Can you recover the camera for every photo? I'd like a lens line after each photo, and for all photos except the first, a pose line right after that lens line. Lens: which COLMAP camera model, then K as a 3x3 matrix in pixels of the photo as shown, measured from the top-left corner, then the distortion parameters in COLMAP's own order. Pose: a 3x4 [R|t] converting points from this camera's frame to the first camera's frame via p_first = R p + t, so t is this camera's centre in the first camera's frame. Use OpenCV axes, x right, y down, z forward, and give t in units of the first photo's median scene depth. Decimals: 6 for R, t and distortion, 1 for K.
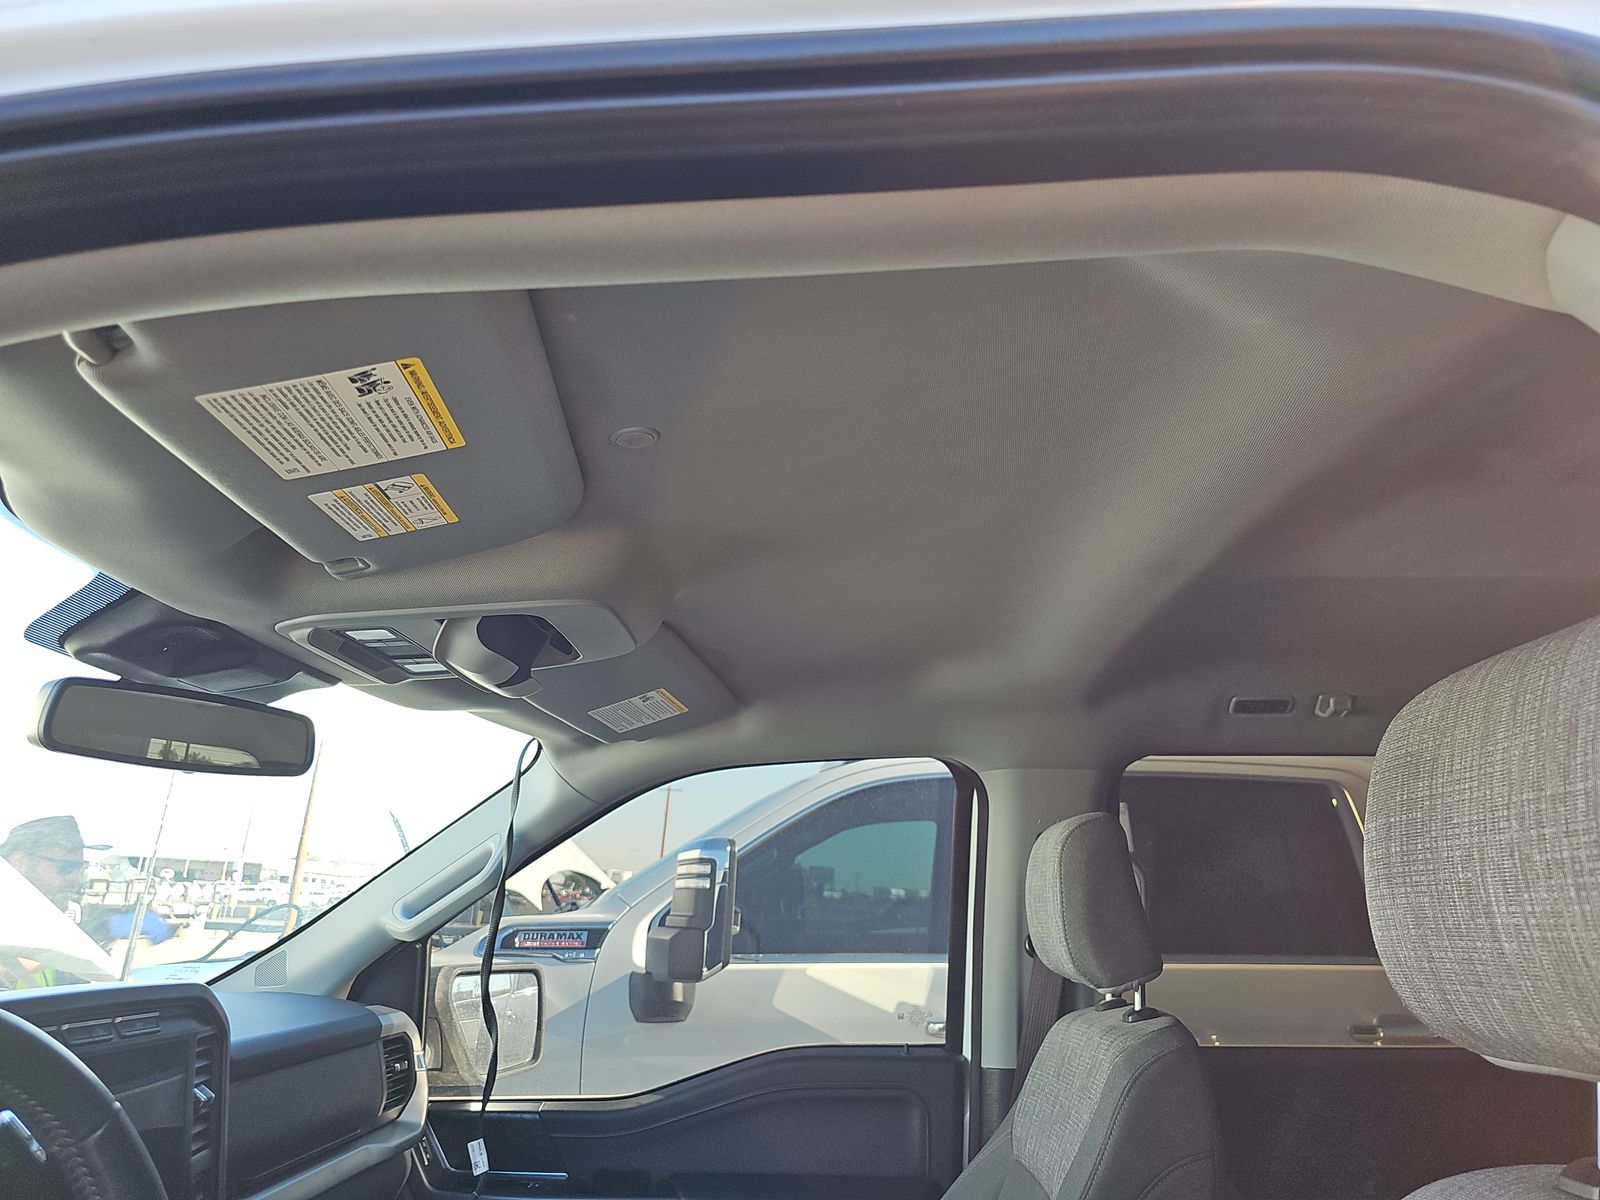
lens RADIAL K [[1069.1, 0, 800.5], [0, 1069.1, 598.9], [0, 0, 1]] dist [0.039498, -0.039482]
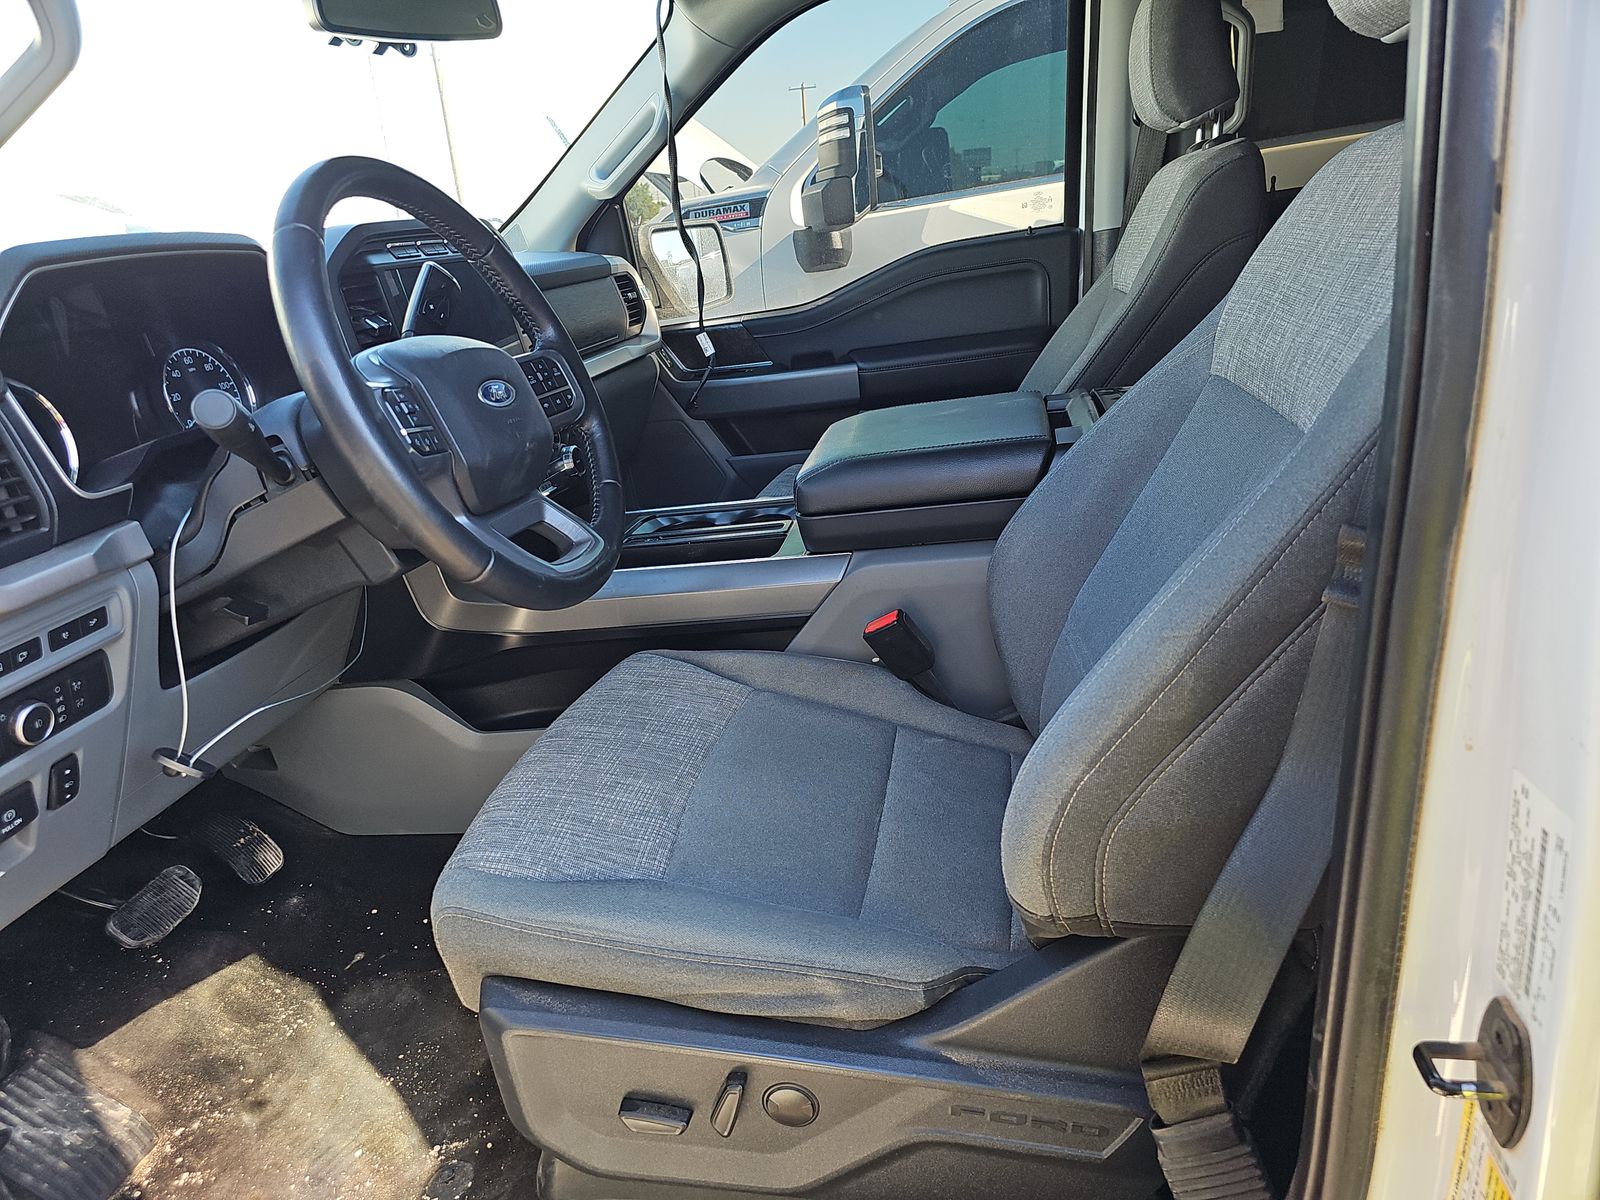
lens RADIAL K [[1069.1, 0, 793.1], [0, 1069.1, 625.7], [0, 0, 1]] dist [0.039498, -0.039482]
pose [[0.979117, -0.085058, -0.184646, 0.017761], [0.178983, 0.791381, 0.584535, 0.015943], [0.096406, -0.605377, 0.790079, -0.166503]]
